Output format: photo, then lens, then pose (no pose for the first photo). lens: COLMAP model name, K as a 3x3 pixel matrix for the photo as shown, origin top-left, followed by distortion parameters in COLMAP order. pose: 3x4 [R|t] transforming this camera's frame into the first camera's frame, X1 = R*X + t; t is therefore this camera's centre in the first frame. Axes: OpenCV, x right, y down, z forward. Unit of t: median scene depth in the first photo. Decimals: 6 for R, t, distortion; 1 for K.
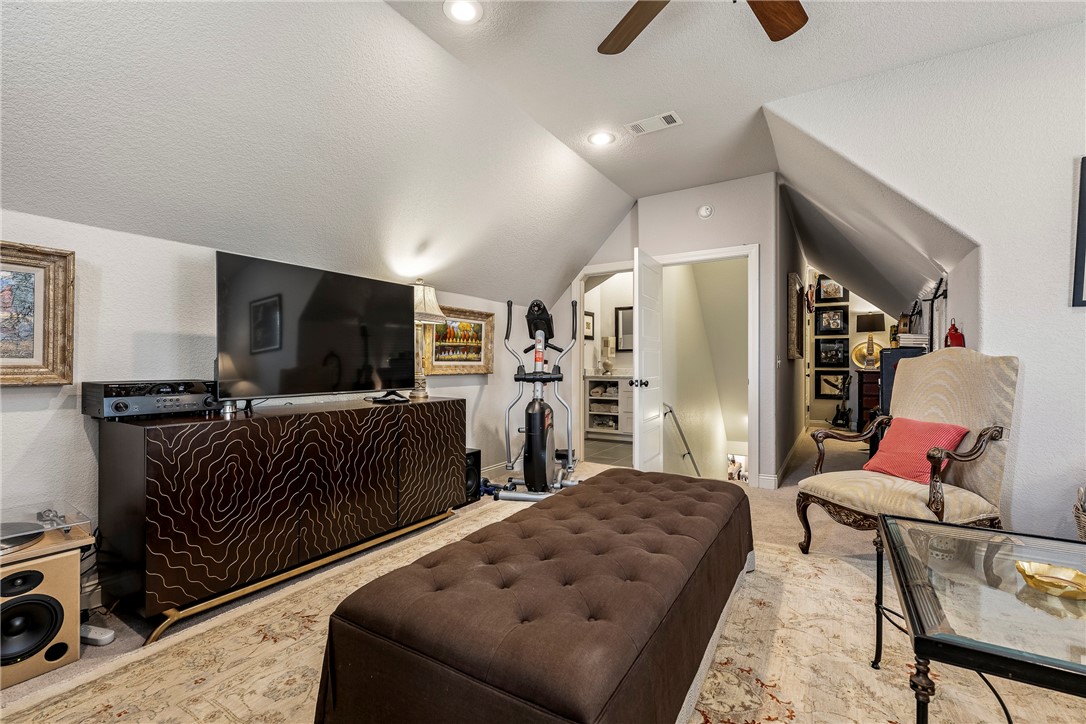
lens RADIAL K [[501.8, 0, 545.2], [0, 501.8, 357.1], [0, 0, 1]] dist [0.001294, -0.000041]
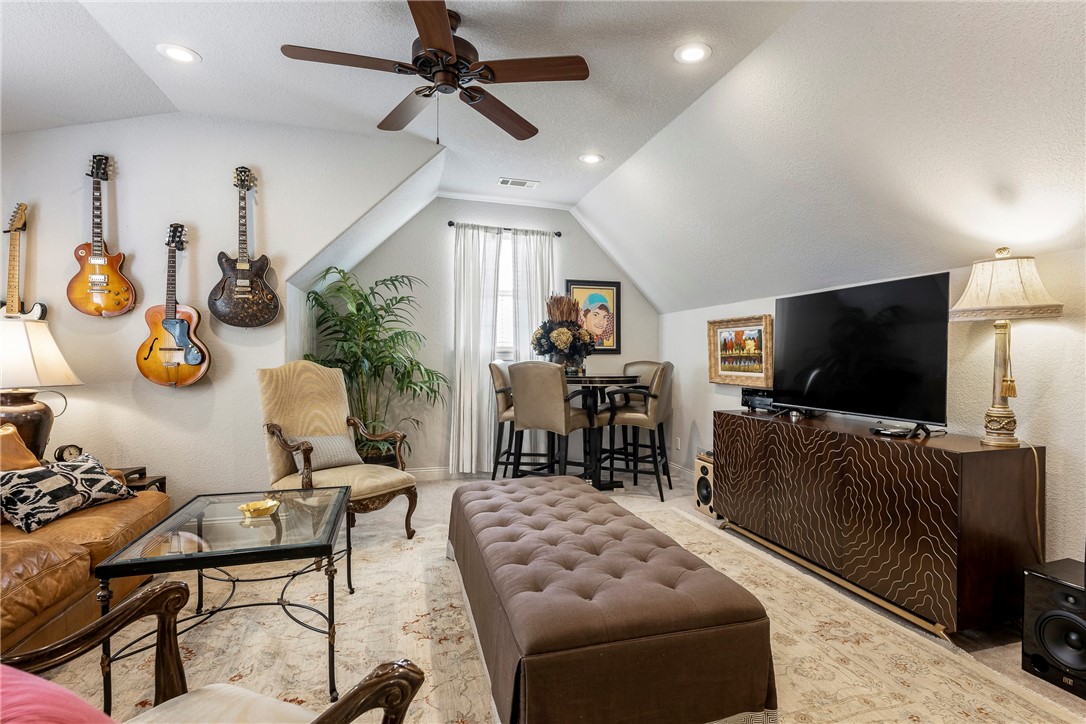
lens RADIAL K [[501.8, 0, 544.4], [0, 501.8, 365.5], [0, 0, 1]] dist [0.001294, -0.000041]
pose [[-0.689013, -0.005325, -0.724729, 0.751976], [-0.004252, 0.999985, -0.003306, -0.015502], [0.724737, 0.000804, -0.689026, 1.363101]]
